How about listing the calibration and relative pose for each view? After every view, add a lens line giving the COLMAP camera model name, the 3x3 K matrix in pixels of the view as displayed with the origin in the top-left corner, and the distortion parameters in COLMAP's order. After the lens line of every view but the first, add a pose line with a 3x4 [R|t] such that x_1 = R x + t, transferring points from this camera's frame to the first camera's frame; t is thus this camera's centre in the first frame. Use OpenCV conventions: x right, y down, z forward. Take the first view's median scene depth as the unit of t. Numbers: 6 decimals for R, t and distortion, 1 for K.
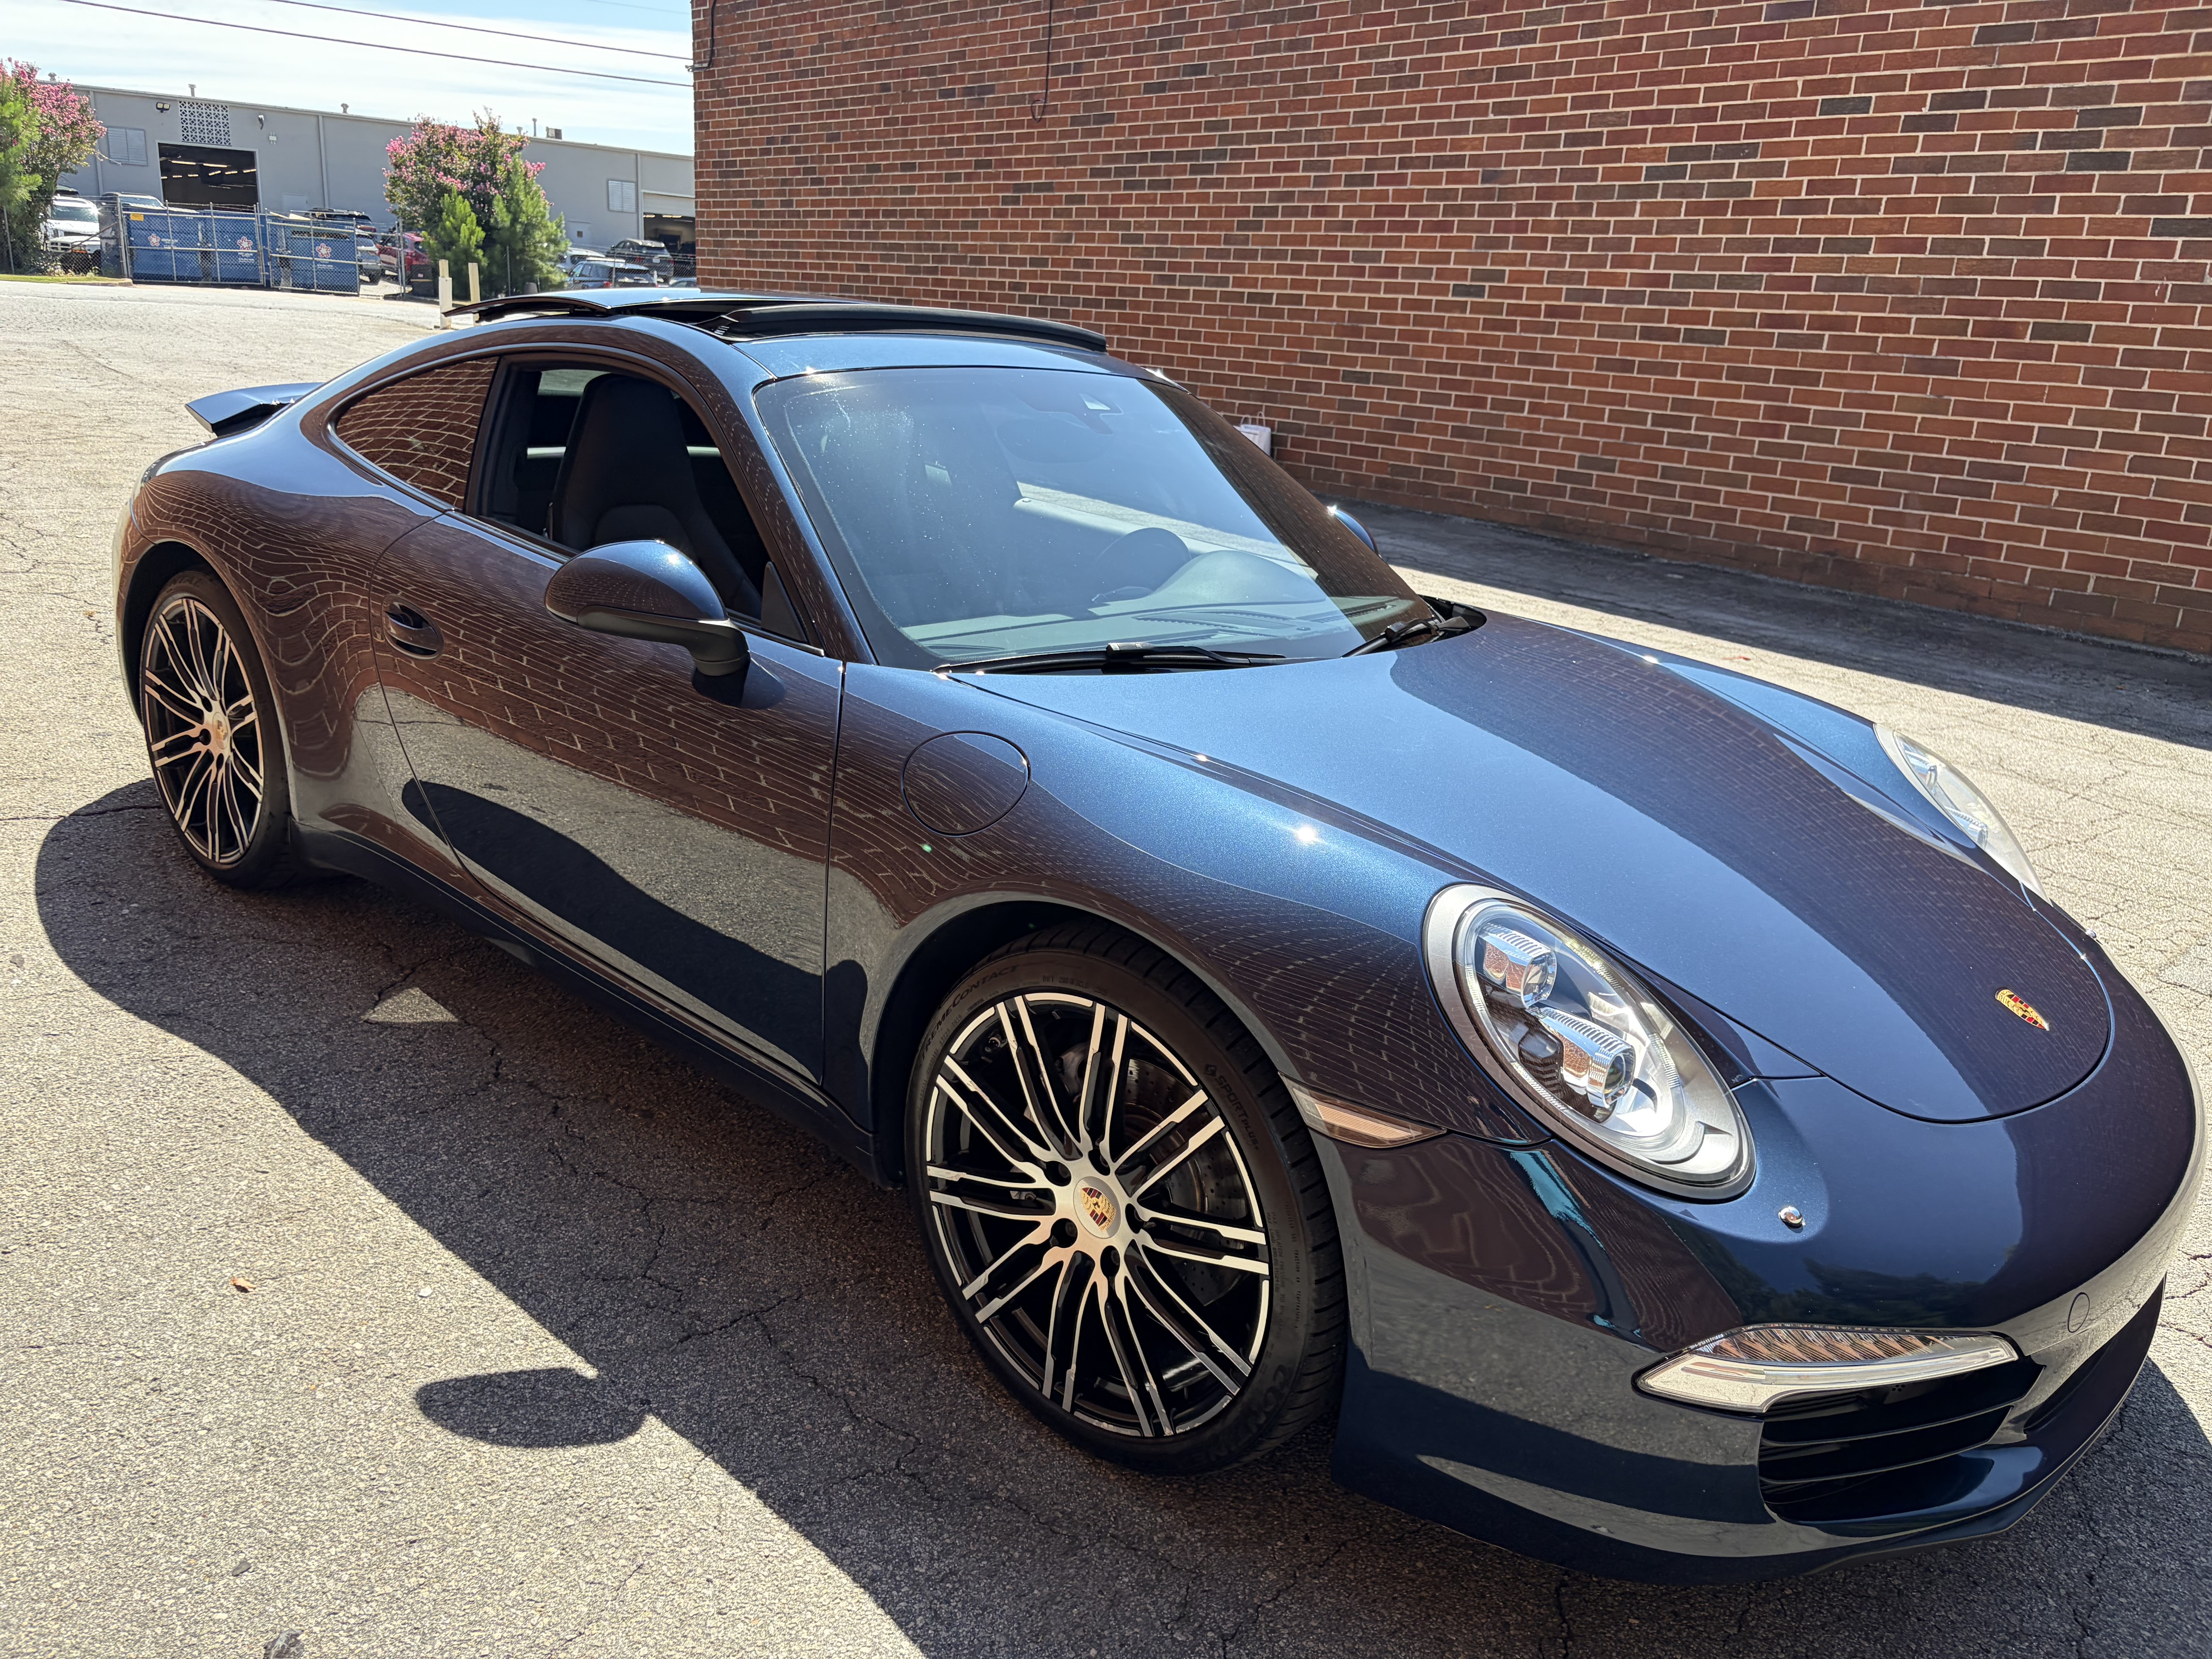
lens RADIAL K [[1673.1, 0, 1112.8], [0, 1673.1, 847.3], [0, 0, 1]] dist [0.021398, -0.011416]
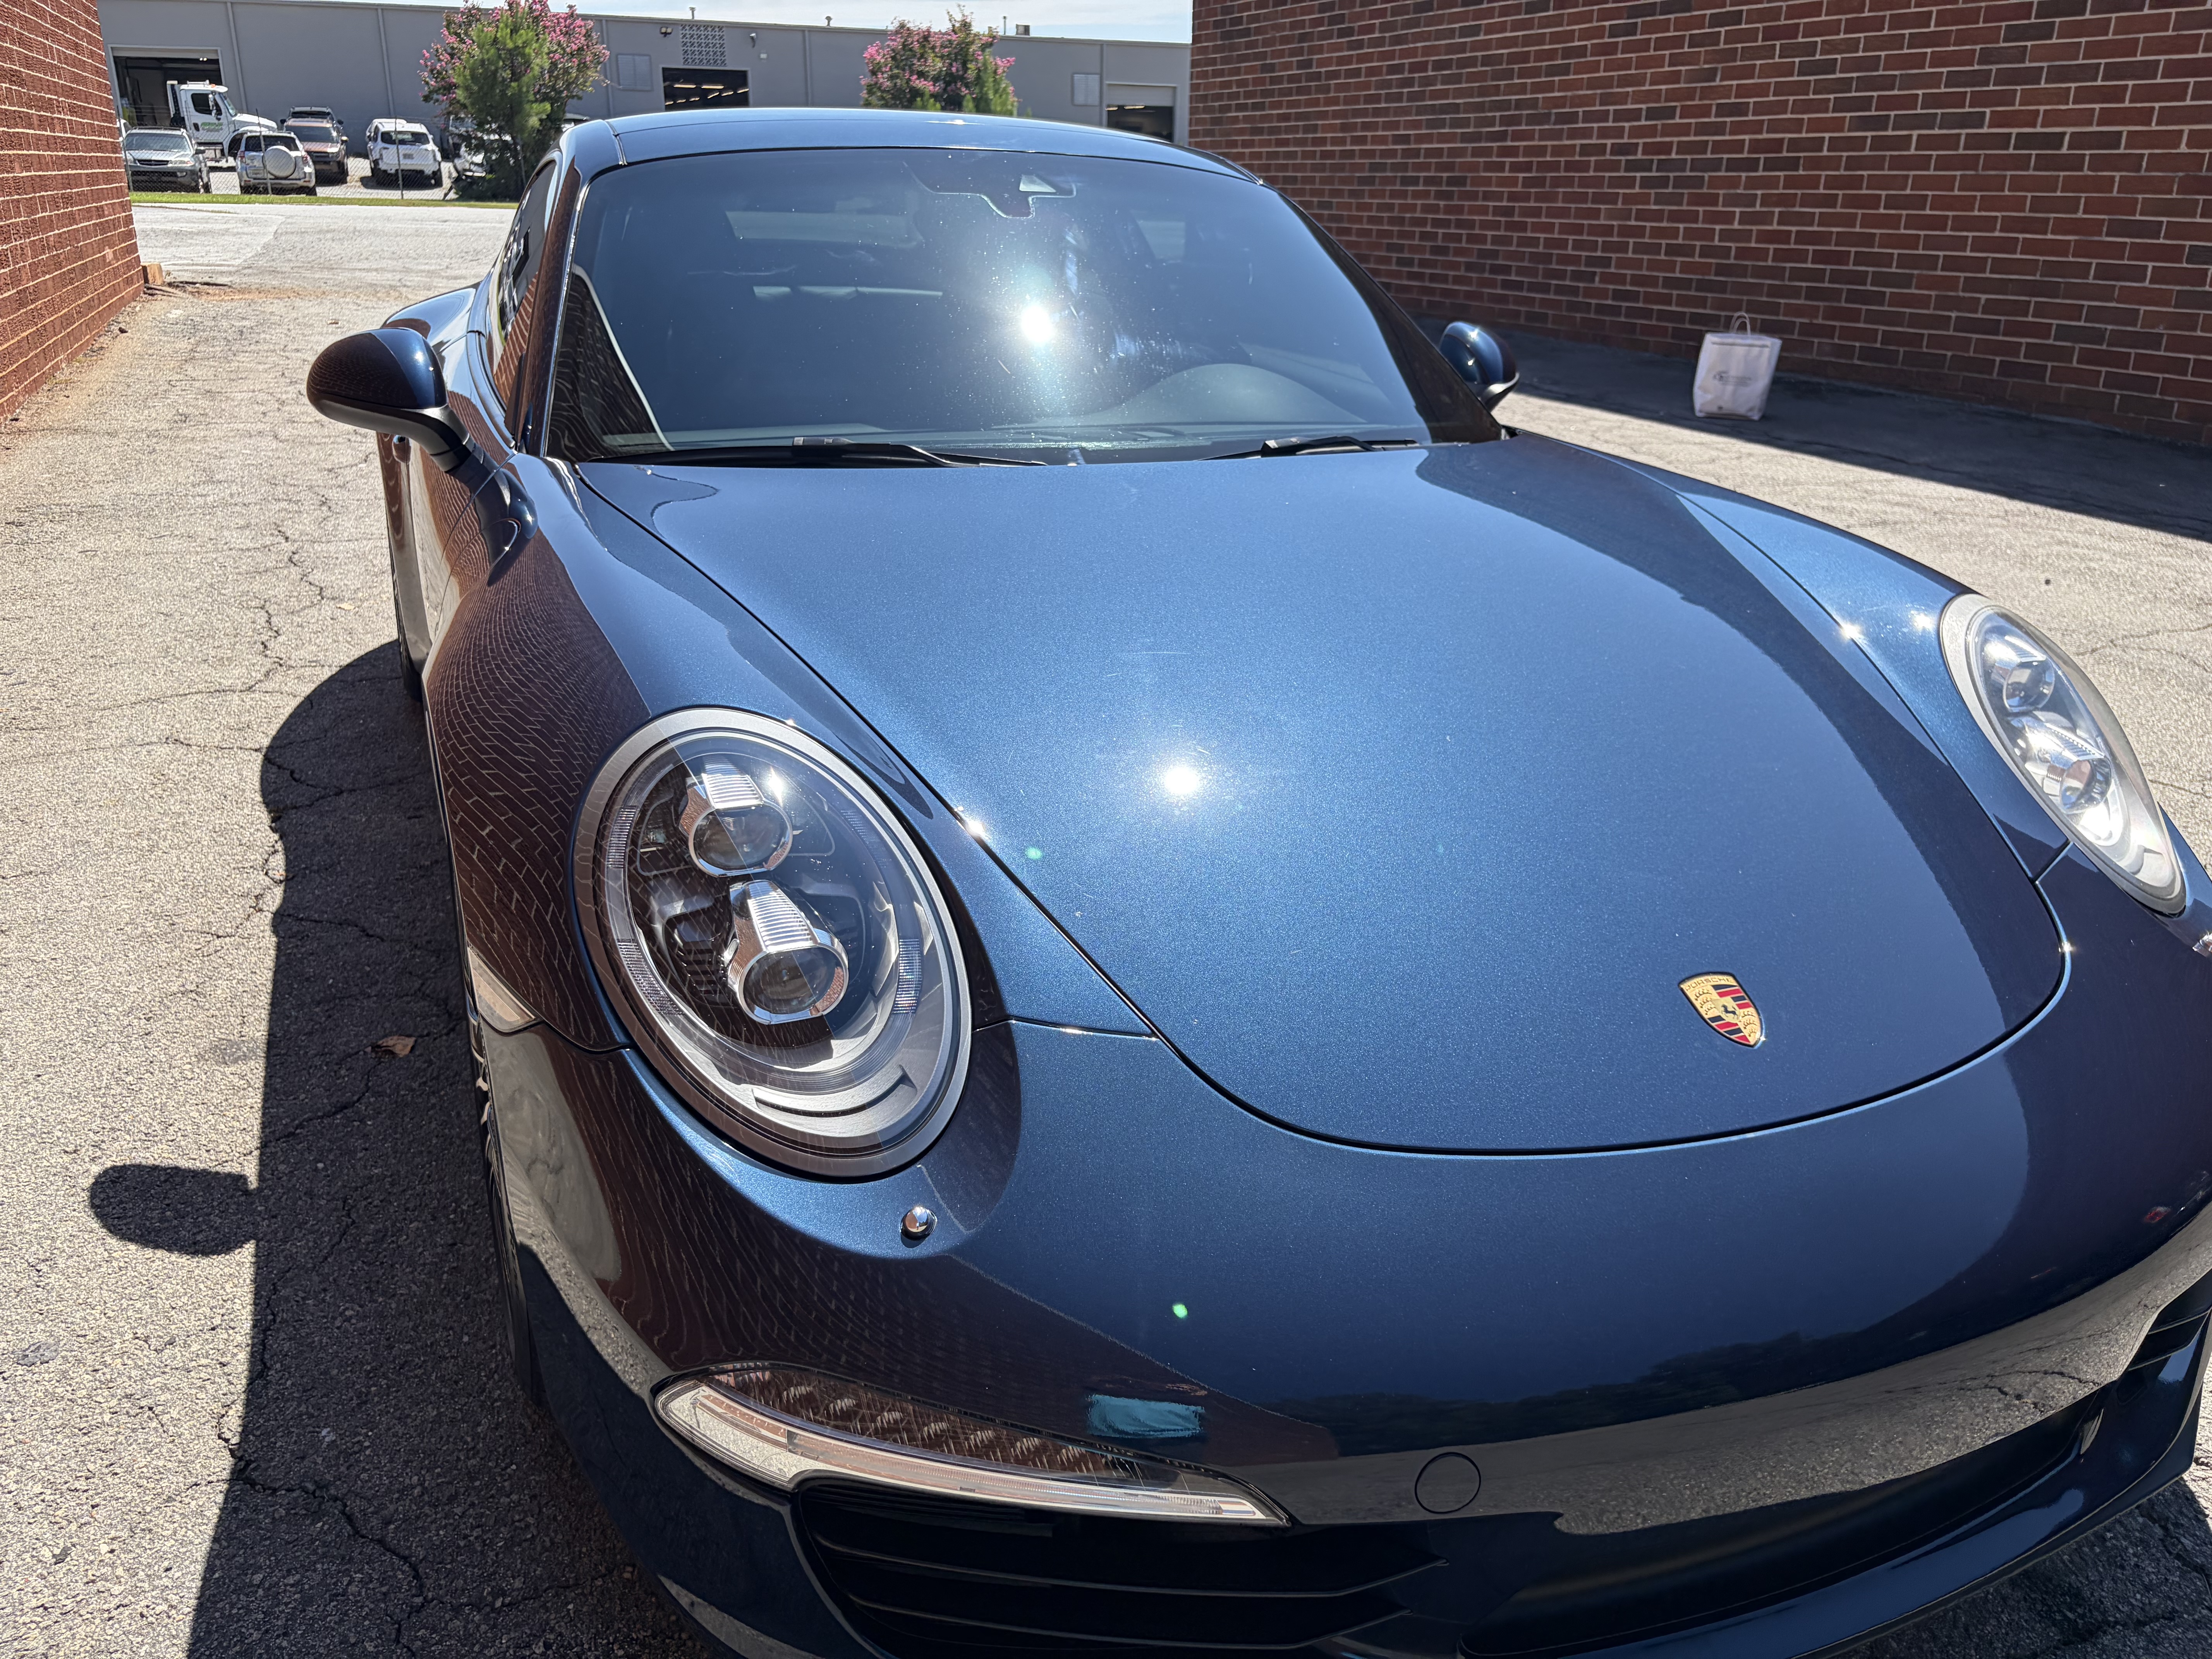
lens RADIAL K [[1673.1, 0, 1112.8], [0, 1673.1, 847.3], [0, 0, 1]] dist [0.021398, -0.011416]
pose [[0.967231, 0.047352, -0.249445, -0.065832], [-0.032235, 0.997407, 0.064346, -0.057422], [0.251845, -0.054196, 0.966249, 0.178129]]
